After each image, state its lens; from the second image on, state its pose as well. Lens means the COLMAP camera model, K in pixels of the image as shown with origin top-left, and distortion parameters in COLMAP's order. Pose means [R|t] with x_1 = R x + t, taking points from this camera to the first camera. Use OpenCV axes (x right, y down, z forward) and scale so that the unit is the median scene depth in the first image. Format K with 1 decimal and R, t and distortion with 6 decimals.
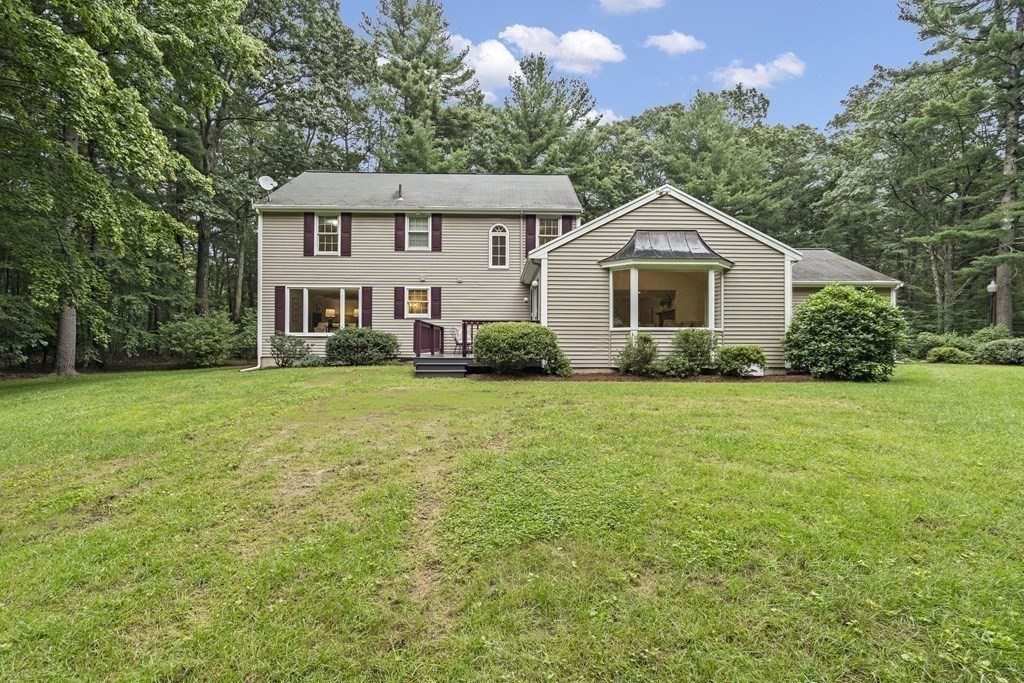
lens RADIAL K [[468.0, 0, 514.3], [0, 468.0, 342.3], [0, 0, 1]] dist [-0.002483, 0.000079]
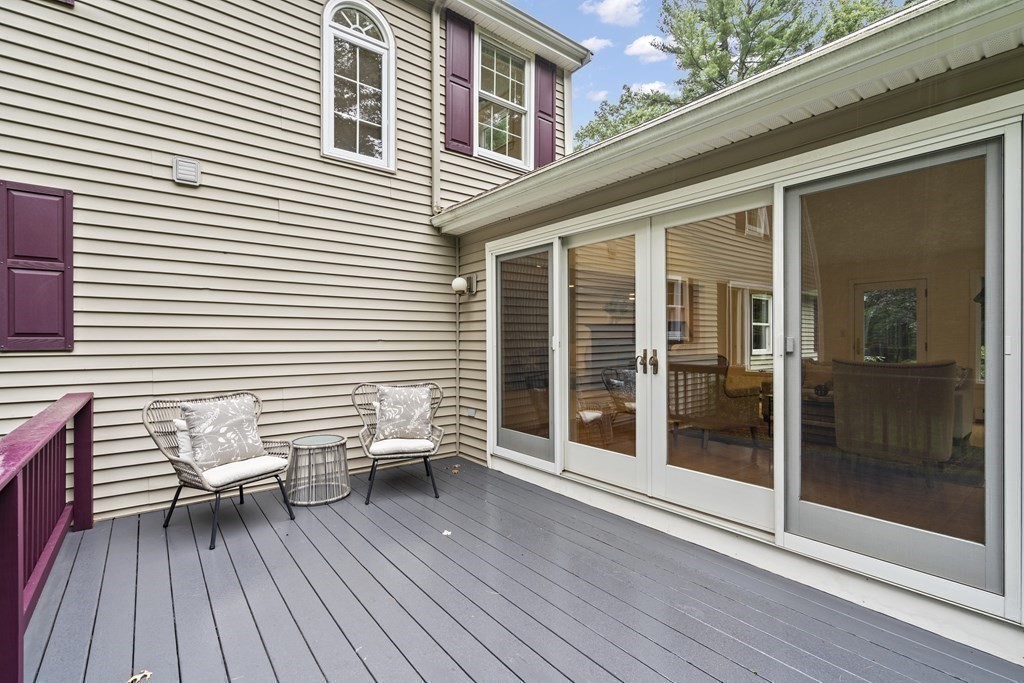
lens RADIAL K [[468.0, 0, 509.3], [0, 468.0, 340.2], [0, 0, 1]] dist [-0.002483, 0.000079]
pose [[0.800060, 0.000420, 0.599920, -0.127078], [0.000298, 0.999999, -0.001097, -0.055099], [-0.599920, 0.001056, 0.800060, 0.733900]]
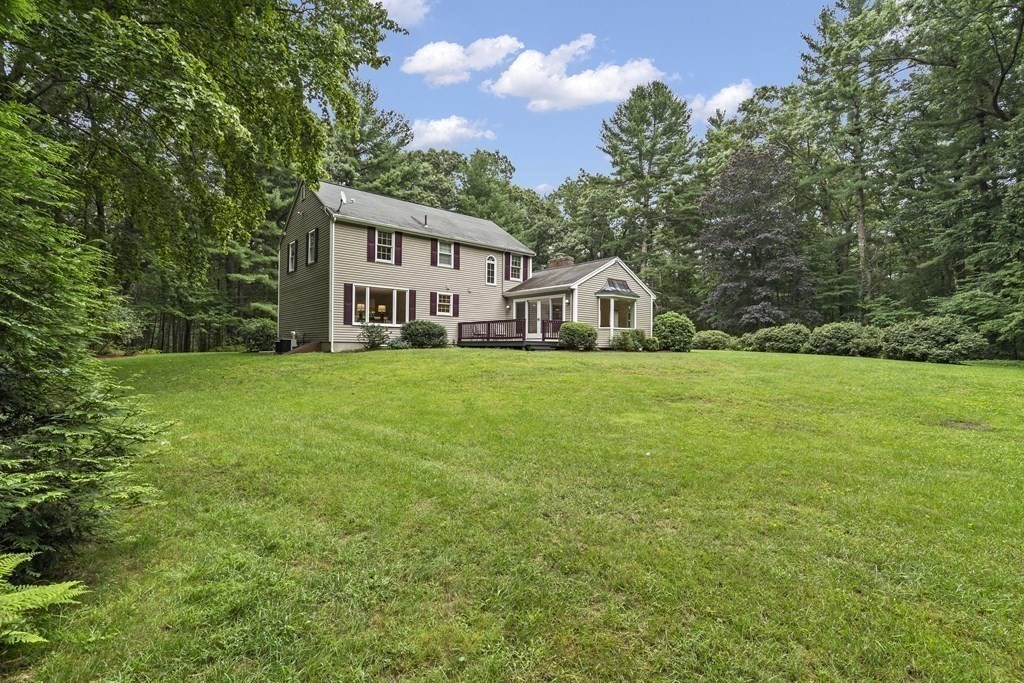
lens RADIAL K [[468.0, 0, 512.8], [0, 468.0, 345.4], [0, 0, 1]] dist [-0.002483, 0.000079]
pose [[0.777895, 0.009967, 0.628315, -0.919440], [-0.008434, 0.999950, -0.005420, 0.042251], [-0.628338, -0.001083, 0.777940, -0.206208]]
